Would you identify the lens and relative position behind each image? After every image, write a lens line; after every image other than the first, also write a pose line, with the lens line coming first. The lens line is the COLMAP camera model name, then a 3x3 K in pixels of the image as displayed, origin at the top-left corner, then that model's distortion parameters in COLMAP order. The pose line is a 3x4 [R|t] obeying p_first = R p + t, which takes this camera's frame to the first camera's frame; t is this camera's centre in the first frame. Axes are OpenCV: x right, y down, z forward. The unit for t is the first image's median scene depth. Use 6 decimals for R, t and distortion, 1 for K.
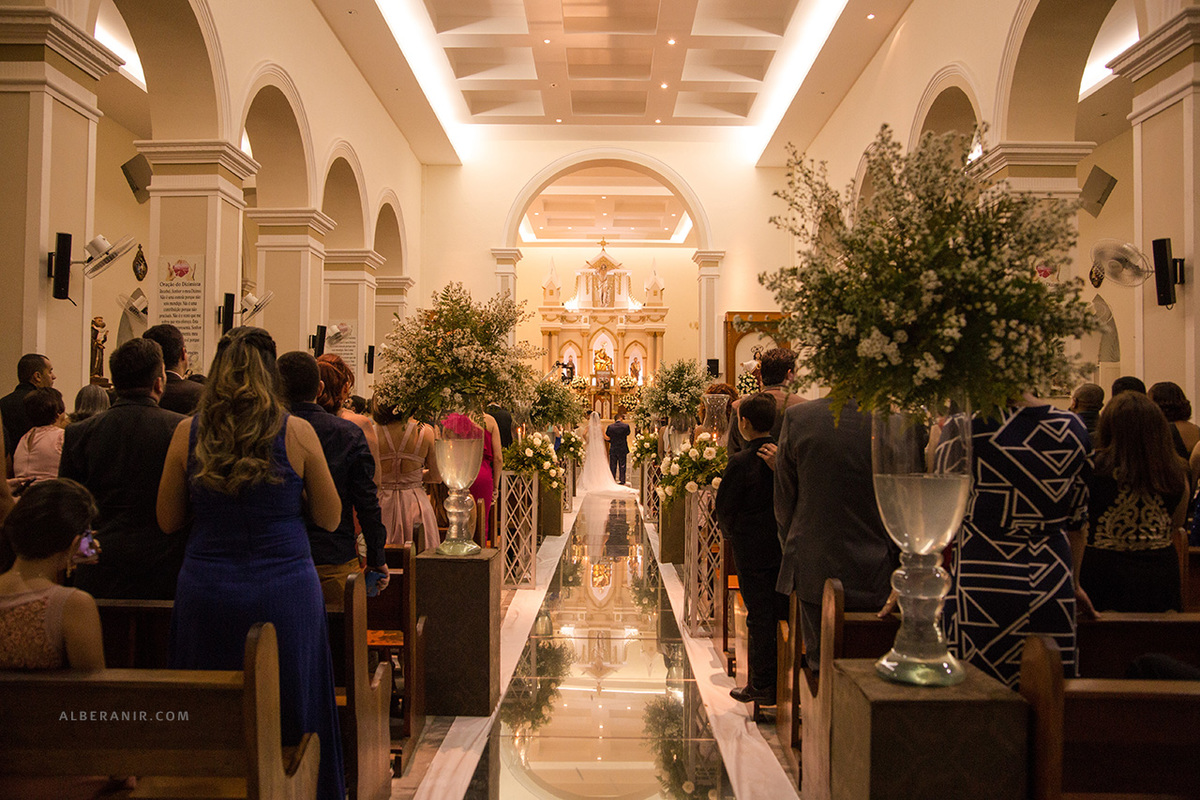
lens RADIAL K [[1038.8, 0, 599.0], [0, 1038.8, 401.2], [0, 0, 1]] dist [-0.090653, 0.015953]
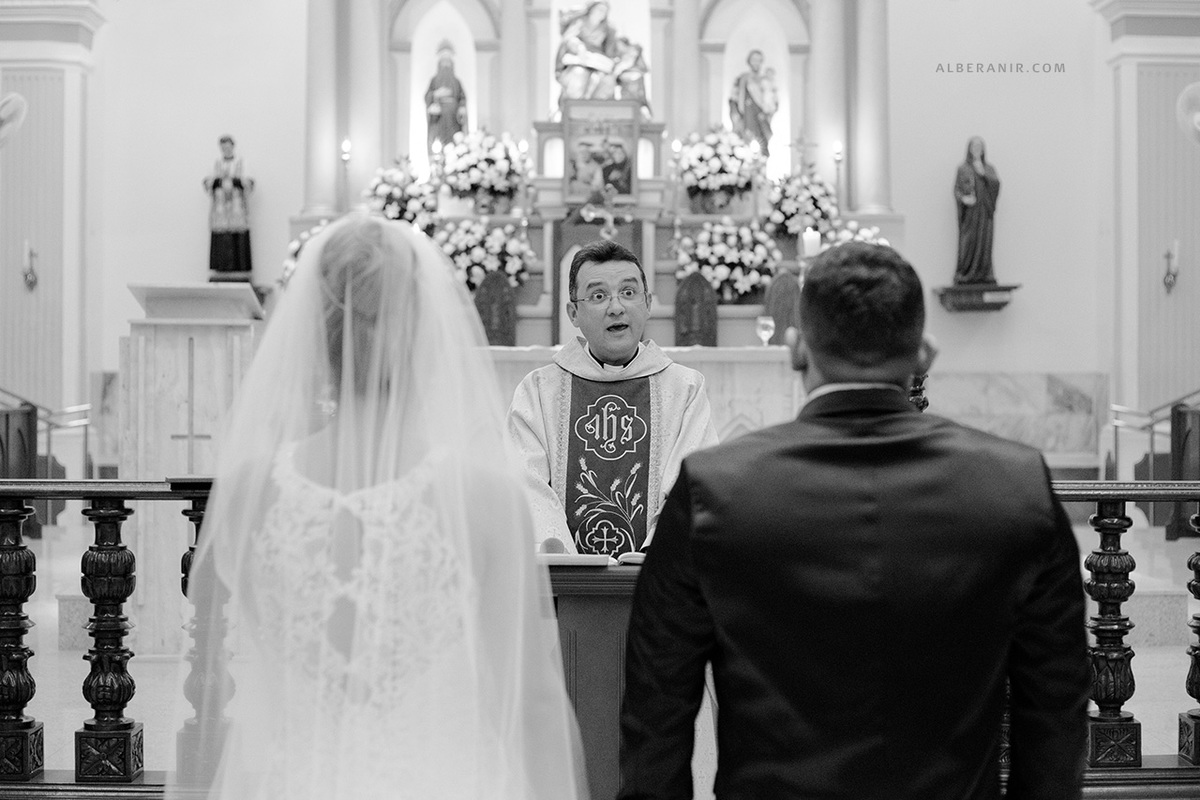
lens RADIAL K [[1738.0, 0, 600.3], [0, 1738.0, 398.0], [0, 0, 1]] dist [-0.029406, 0.000000]
pose [[0.999961, -0.003252, -0.008251, 0.006706], [0.003495, 0.999555, 0.029612, 0.017912], [0.008151, -0.029640, 0.999527, 0.654885]]
